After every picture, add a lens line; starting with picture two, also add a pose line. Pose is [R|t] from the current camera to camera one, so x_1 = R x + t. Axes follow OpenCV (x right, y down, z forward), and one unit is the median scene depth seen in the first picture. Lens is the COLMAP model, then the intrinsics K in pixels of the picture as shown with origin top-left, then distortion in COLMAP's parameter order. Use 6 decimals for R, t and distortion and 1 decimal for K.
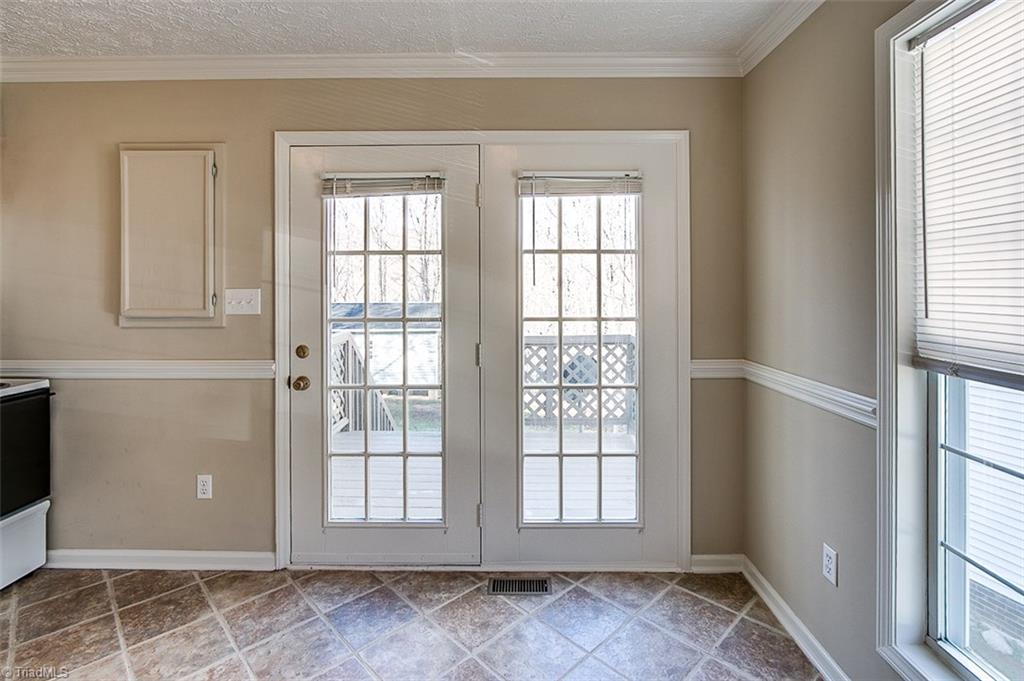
lens RADIAL K [[491.2, 0, 522.4], [0, 491.2, 285.6], [0, 0, 1]] dist [-0.017676, 0.003499]
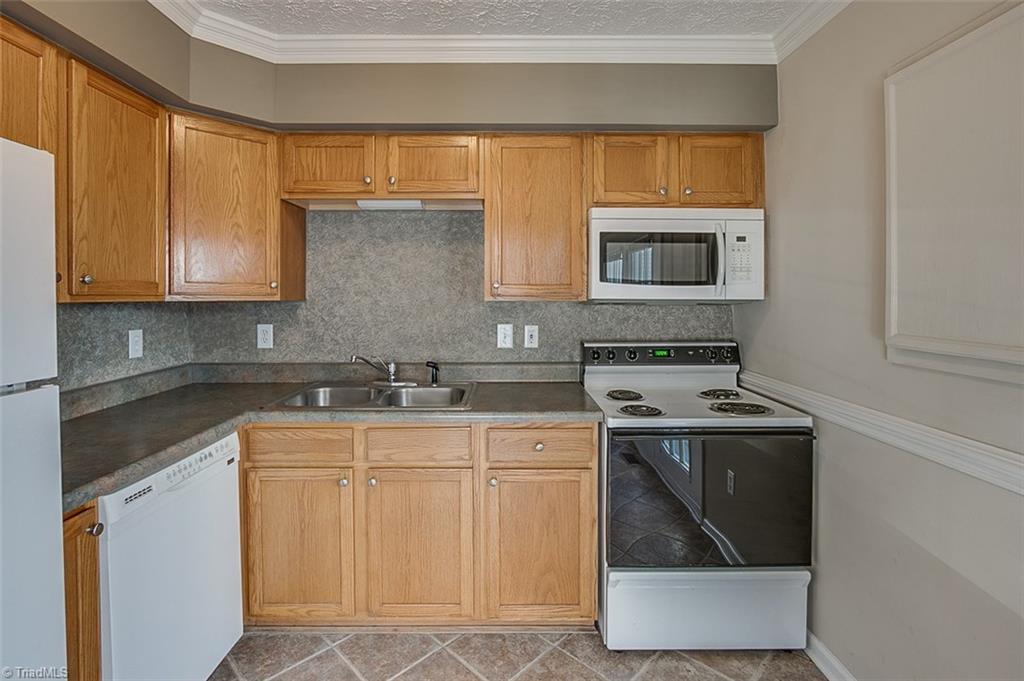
lens RADIAL K [[491.2, 0, 502.2], [0, 491.2, 299.5], [0, 0, 1]] dist [-0.017676, 0.003499]
pose [[0.000752, 0.009399, -0.999956, -0.202147], [0.003062, 0.999951, 0.009401, -0.002679], [0.999995, -0.003069, 0.000724, 0.503702]]
